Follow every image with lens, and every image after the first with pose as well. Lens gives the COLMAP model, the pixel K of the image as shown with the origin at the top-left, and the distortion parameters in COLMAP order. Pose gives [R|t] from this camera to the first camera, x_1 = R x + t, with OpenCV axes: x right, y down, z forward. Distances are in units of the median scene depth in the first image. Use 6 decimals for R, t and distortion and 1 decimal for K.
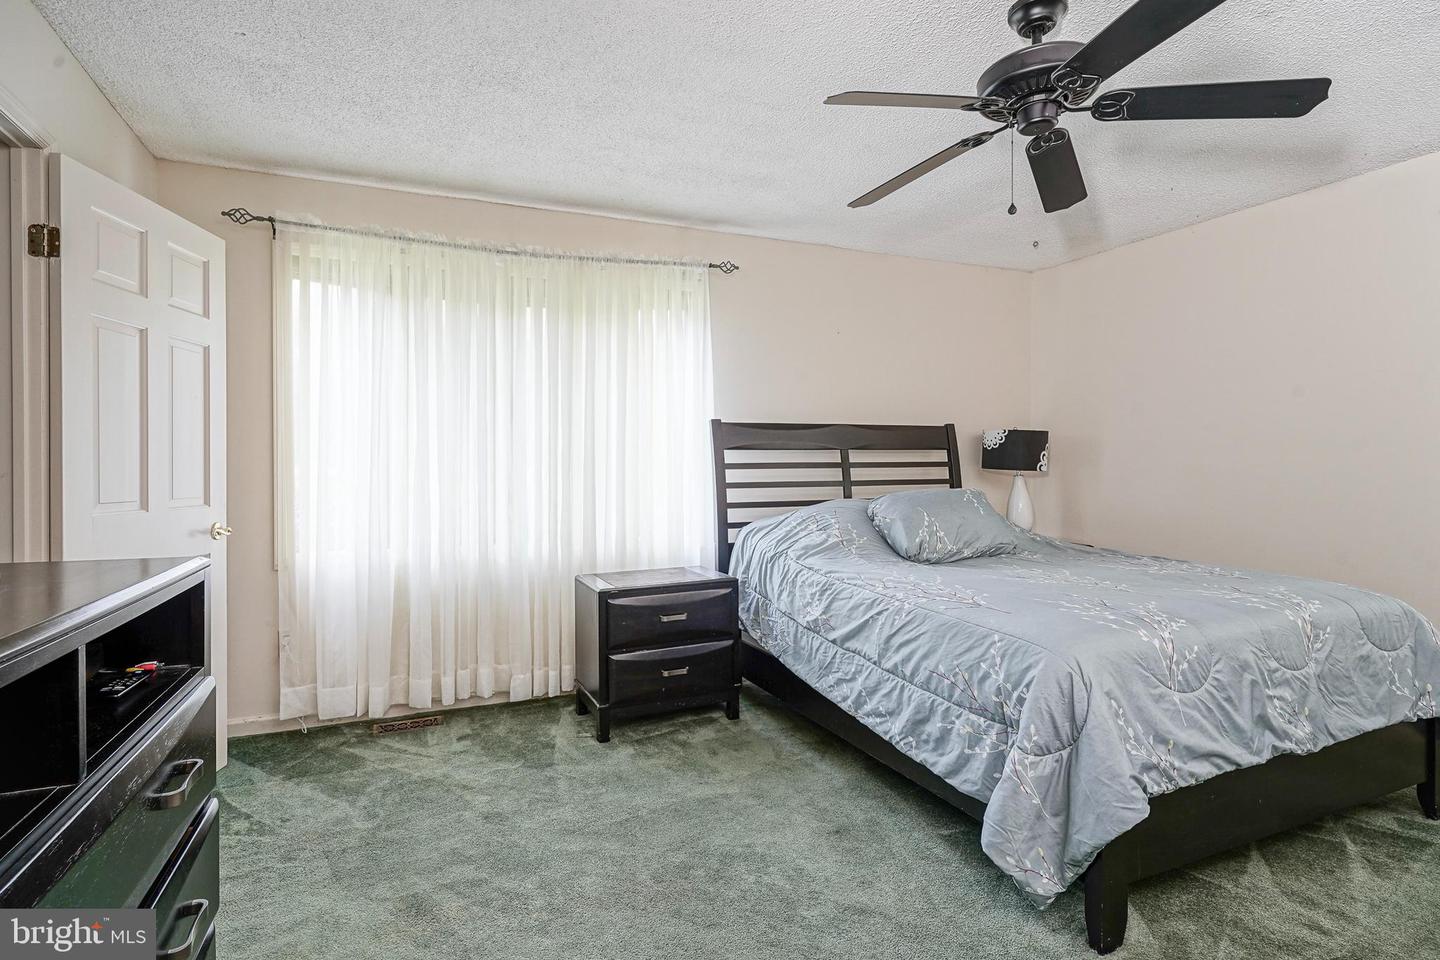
lens RADIAL K [[691.2, 0, 723.4], [0, 691.2, 467.5], [0, 0, 1]] dist [-0.009517, 0.001313]
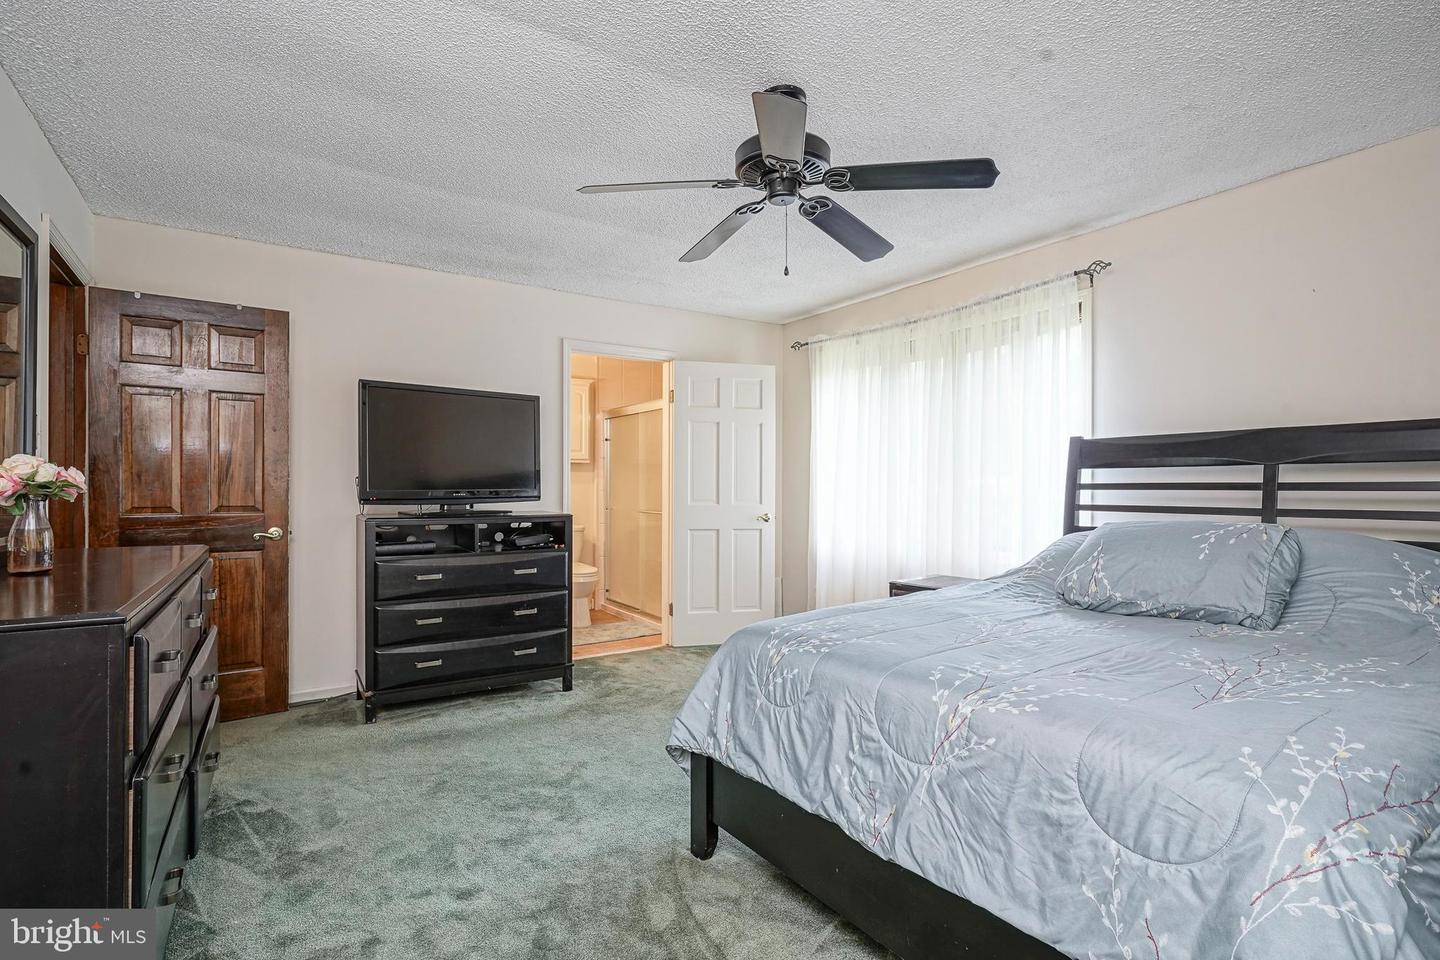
lens RADIAL K [[691.2, 0, 723.4], [0, 691.2, 484.7], [0, 0, 1]] dist [-0.009517, 0.001313]
pose [[0.213320, 0.005577, -0.976966, 0.970481], [-0.003095, 0.999983, 0.005033, -0.008831], [0.976977, 0.001951, 0.213334, 0.399651]]
